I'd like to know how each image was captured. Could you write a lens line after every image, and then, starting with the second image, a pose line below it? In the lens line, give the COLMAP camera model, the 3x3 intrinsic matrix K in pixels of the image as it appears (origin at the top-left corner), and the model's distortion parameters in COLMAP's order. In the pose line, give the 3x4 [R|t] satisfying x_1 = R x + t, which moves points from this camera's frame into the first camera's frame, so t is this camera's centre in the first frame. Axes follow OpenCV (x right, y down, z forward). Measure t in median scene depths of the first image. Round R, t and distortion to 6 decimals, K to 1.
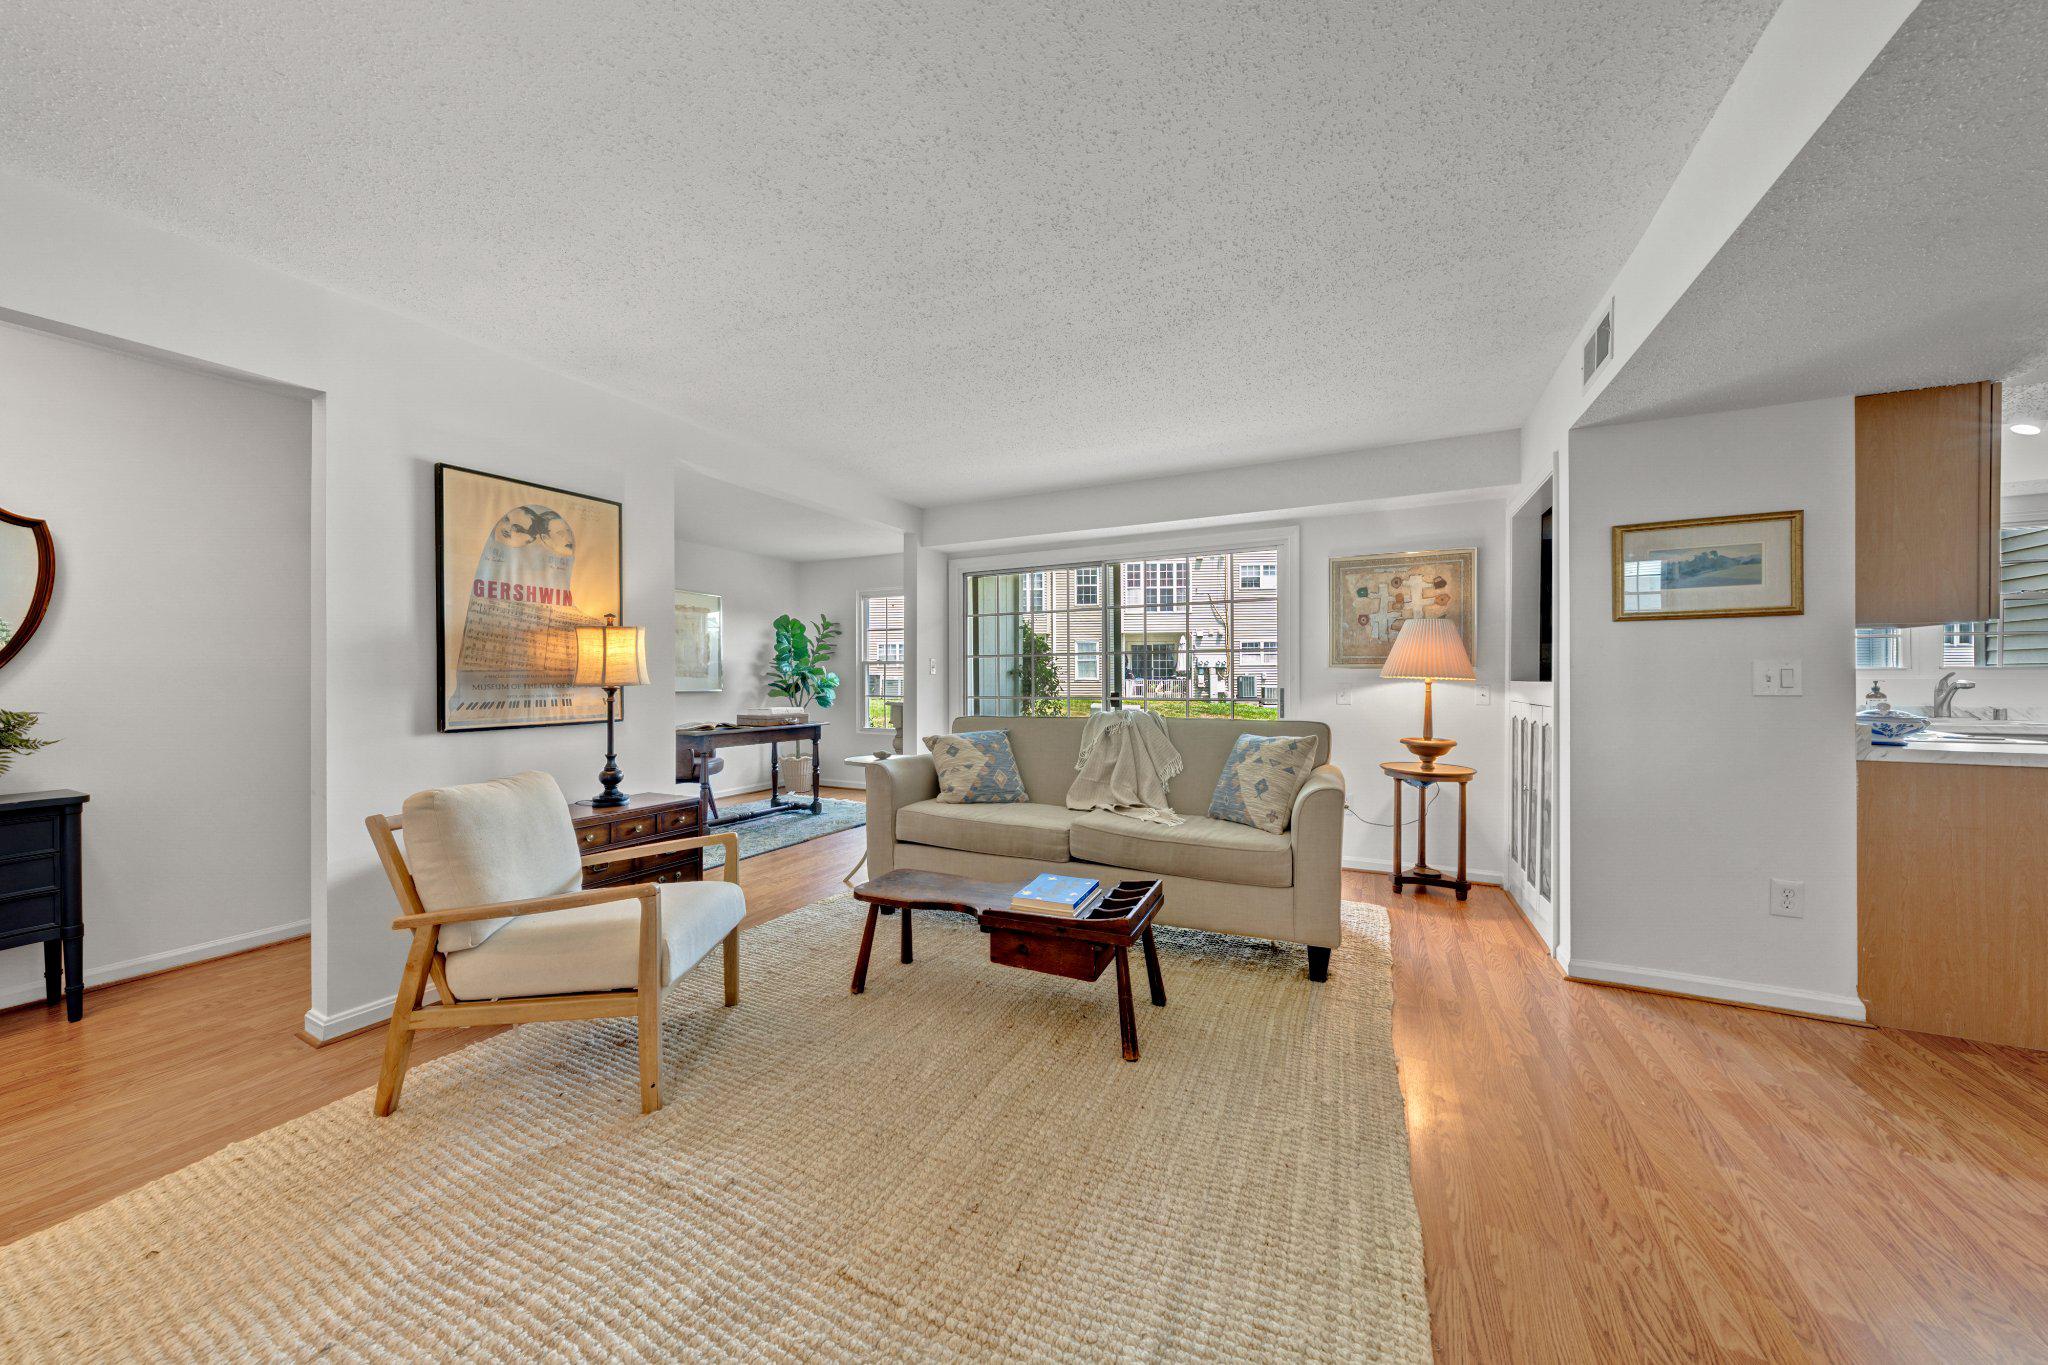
lens RADIAL K [[703.0, 0, 1026.6], [0, 703.0, 672.6], [0, 0, 1]] dist [-0.000866, -0.000116]
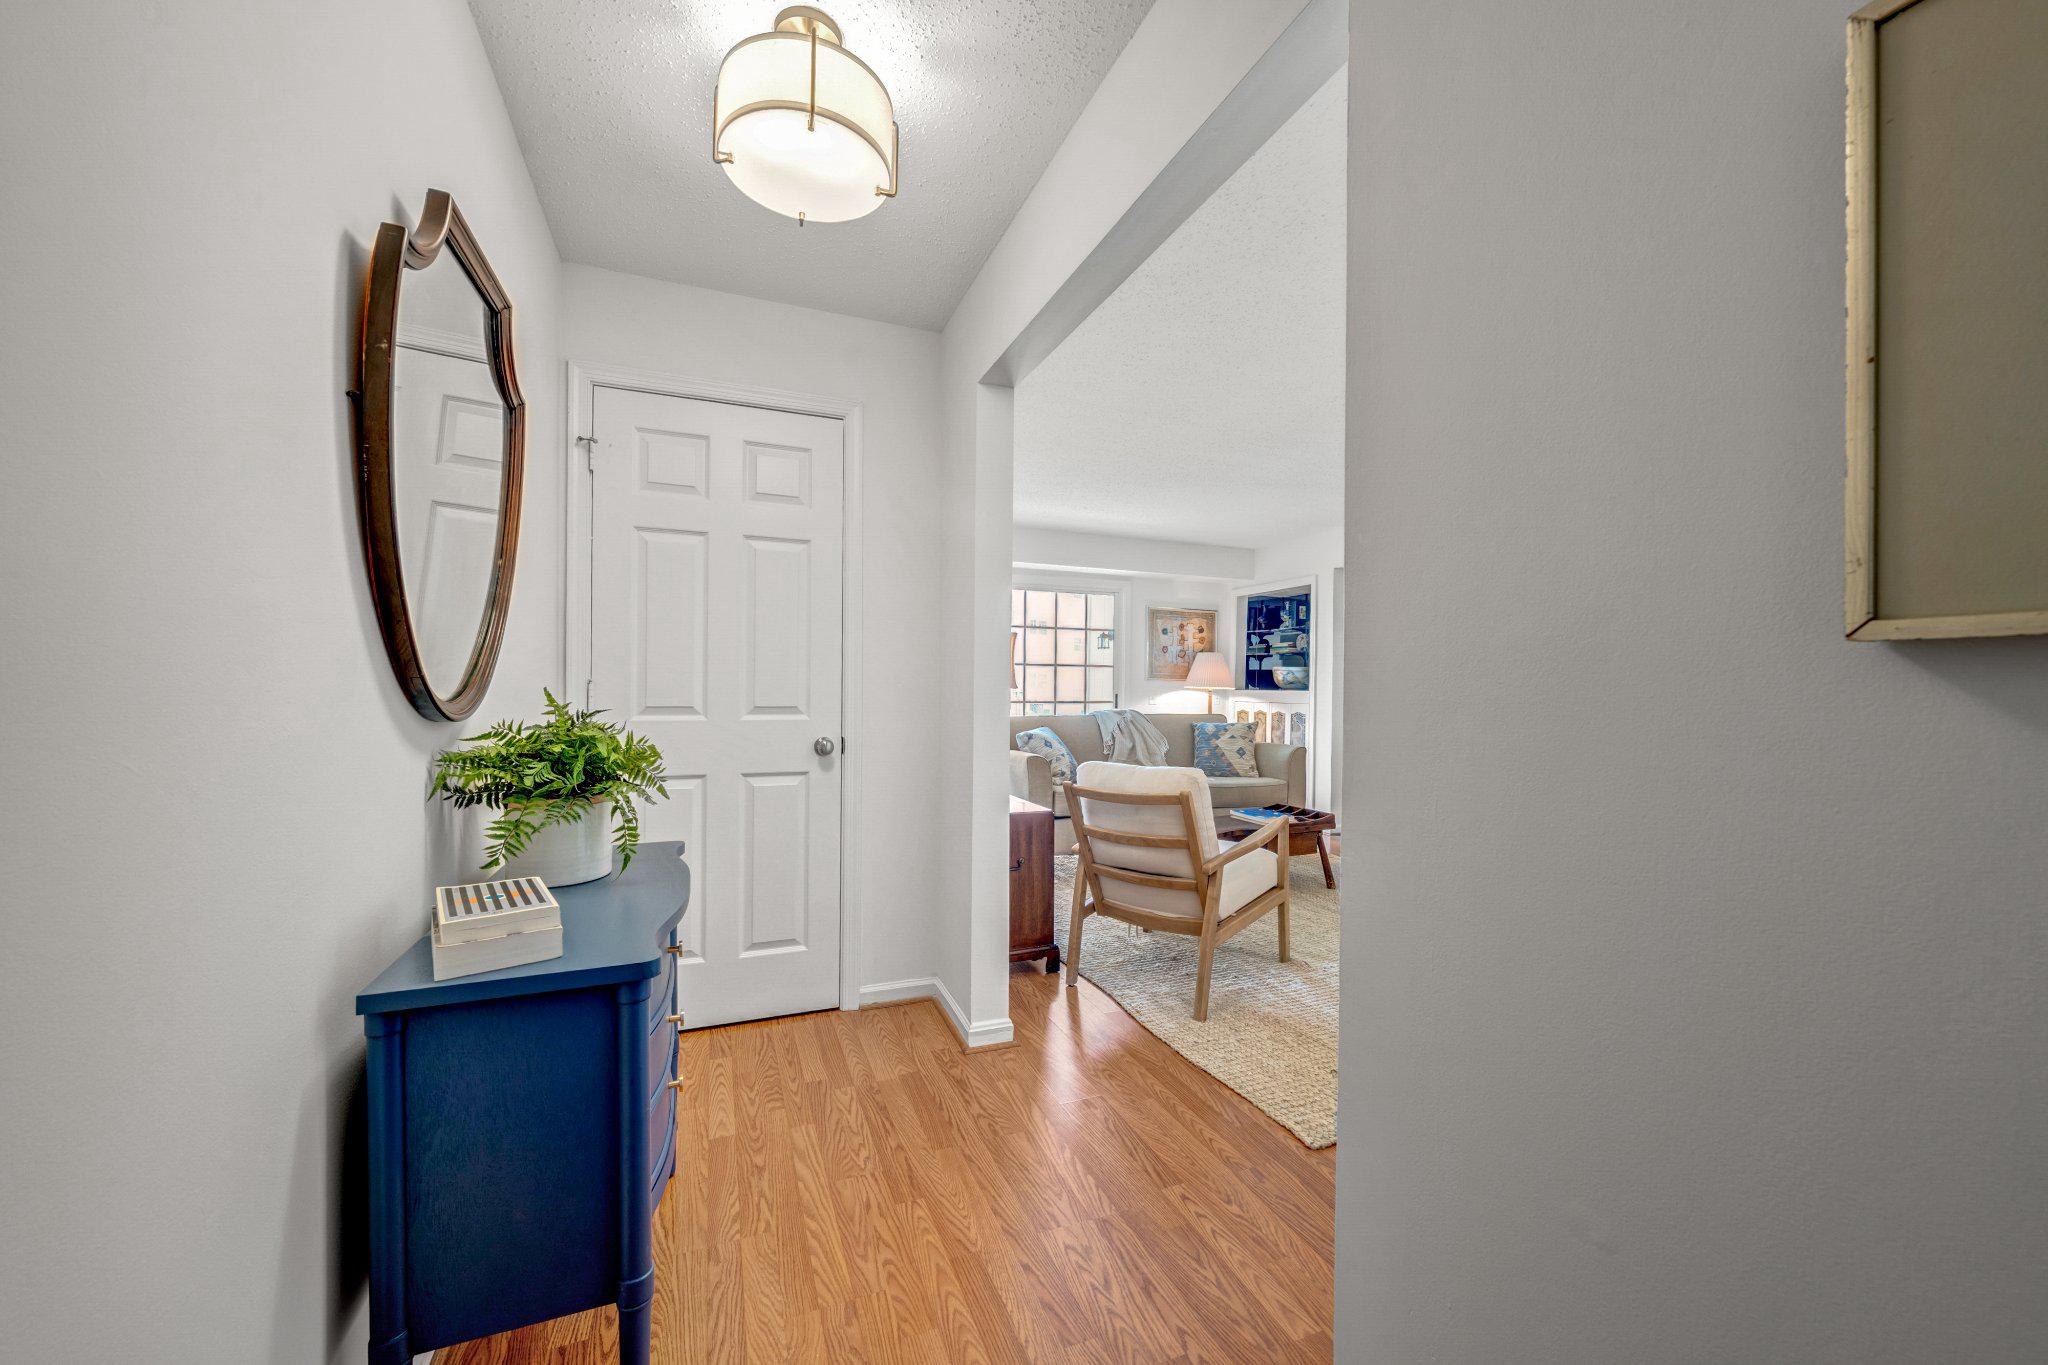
lens RADIAL K [[740.8, 0, 1025.8], [0, 740.8, 686.1], [0, 0, 1]] dist [-0.002990, -0.000408]
pose [[0.660157, 0.011267, 0.751044, -0.956390], [-0.016607, 0.999862, -0.000403, 0.010898], [-0.750944, -0.012207, 0.660253, 0.160909]]
